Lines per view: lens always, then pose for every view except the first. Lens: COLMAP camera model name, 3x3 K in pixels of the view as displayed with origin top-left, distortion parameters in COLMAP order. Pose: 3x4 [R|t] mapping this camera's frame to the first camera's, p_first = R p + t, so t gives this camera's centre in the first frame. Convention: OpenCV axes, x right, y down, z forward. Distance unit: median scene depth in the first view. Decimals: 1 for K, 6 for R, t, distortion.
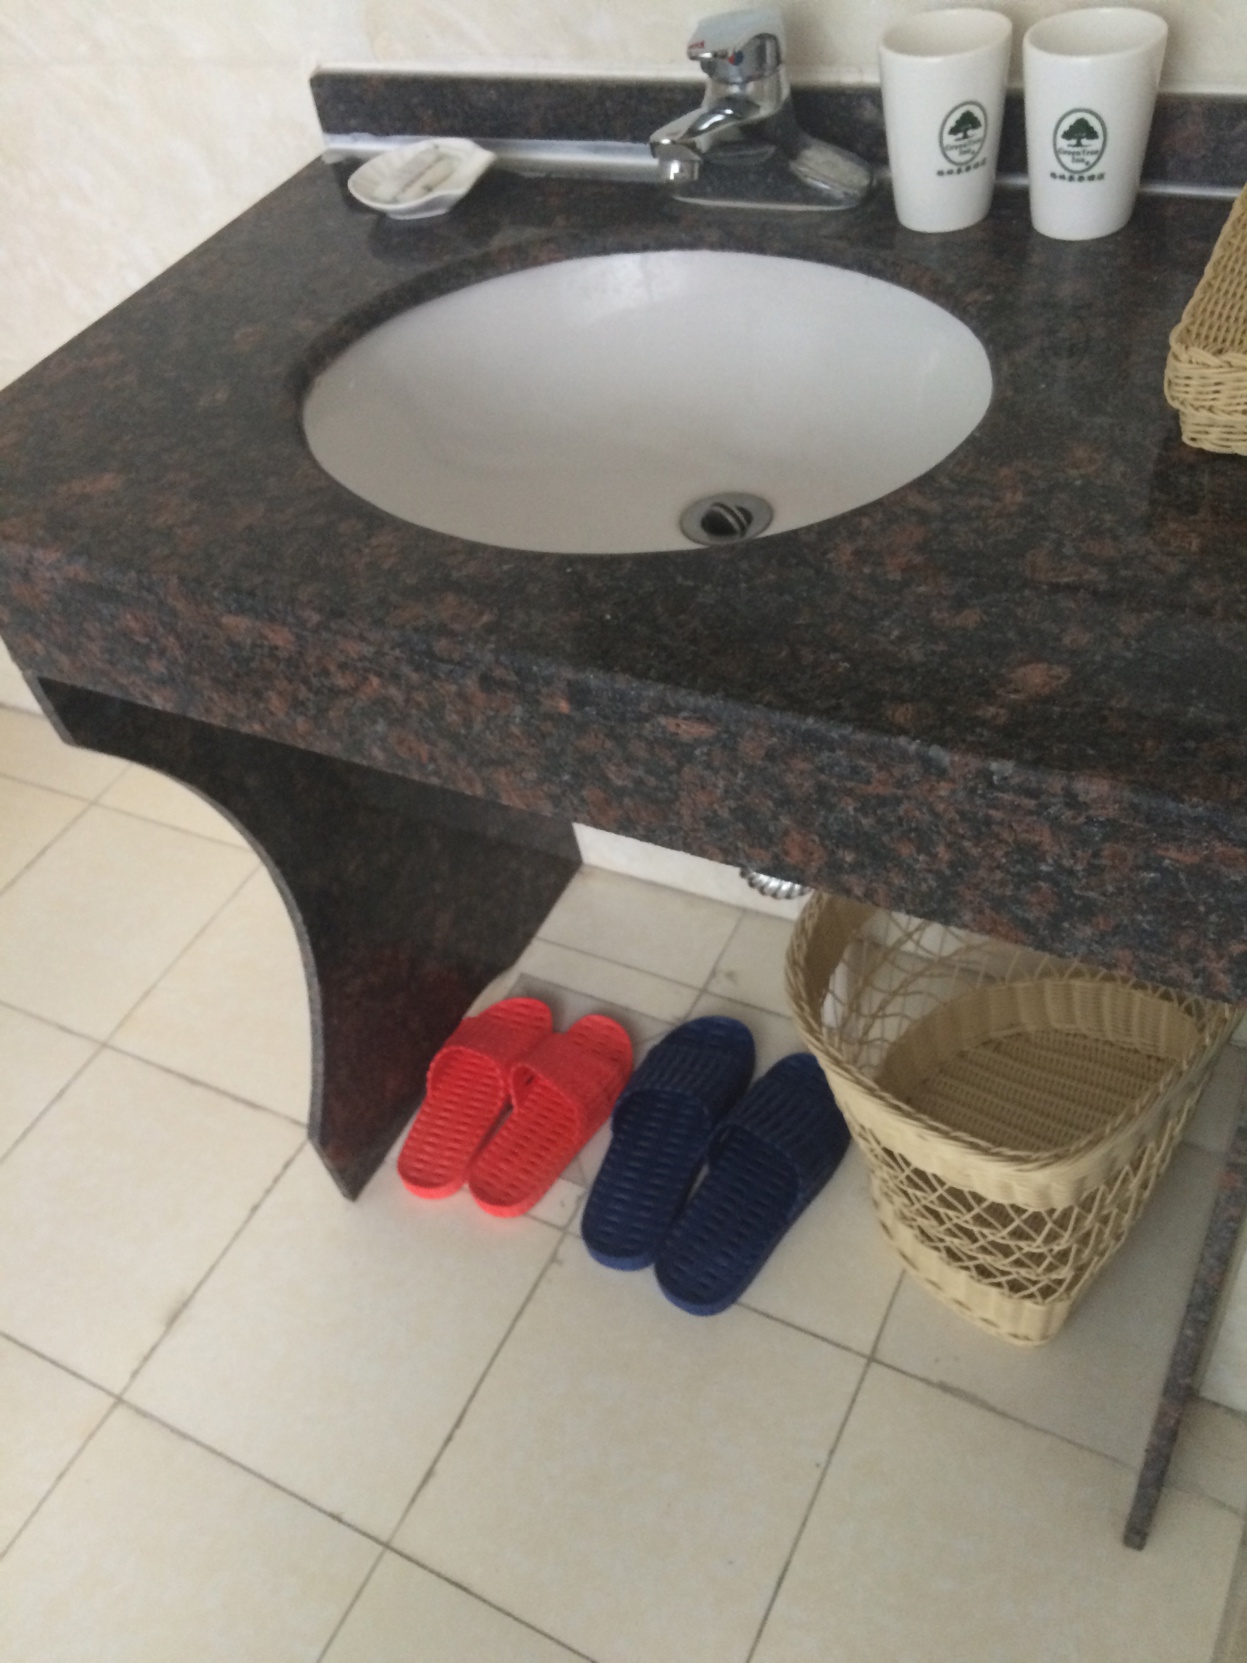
lens RADIAL K [[1401.8, 0, 623.5], [0, 1401.8, 831.5], [0, 0, 1]] dist [0.092978, -0.147175]
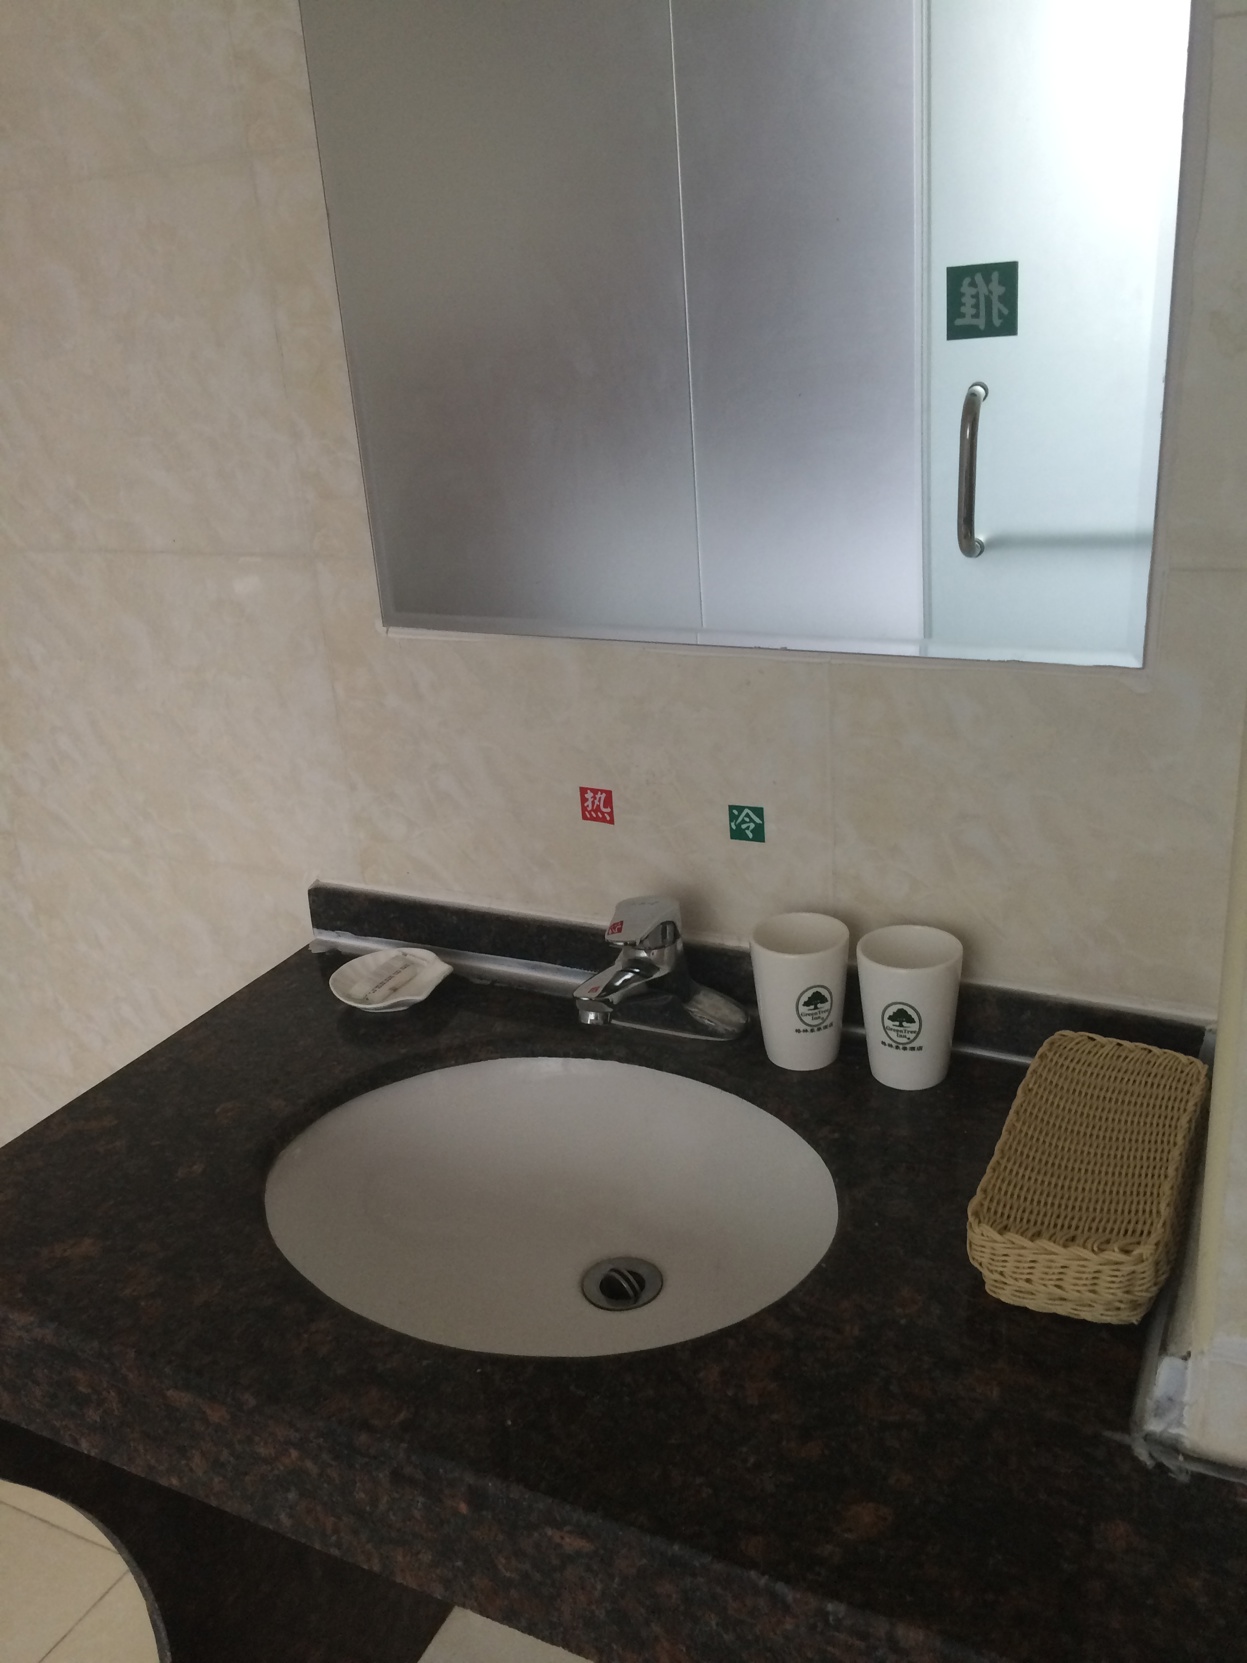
lens RADIAL K [[1401.8, 0, 623.5], [0, 1401.8, 831.5], [0, 0, 1]] dist [0.092978, -0.147175]
pose [[0.996445, 0.072063, 0.043634, -0.002572], [-0.047030, 0.905573, -0.421574, -0.089749], [-0.069894, 0.418023, 0.905743, -0.231547]]
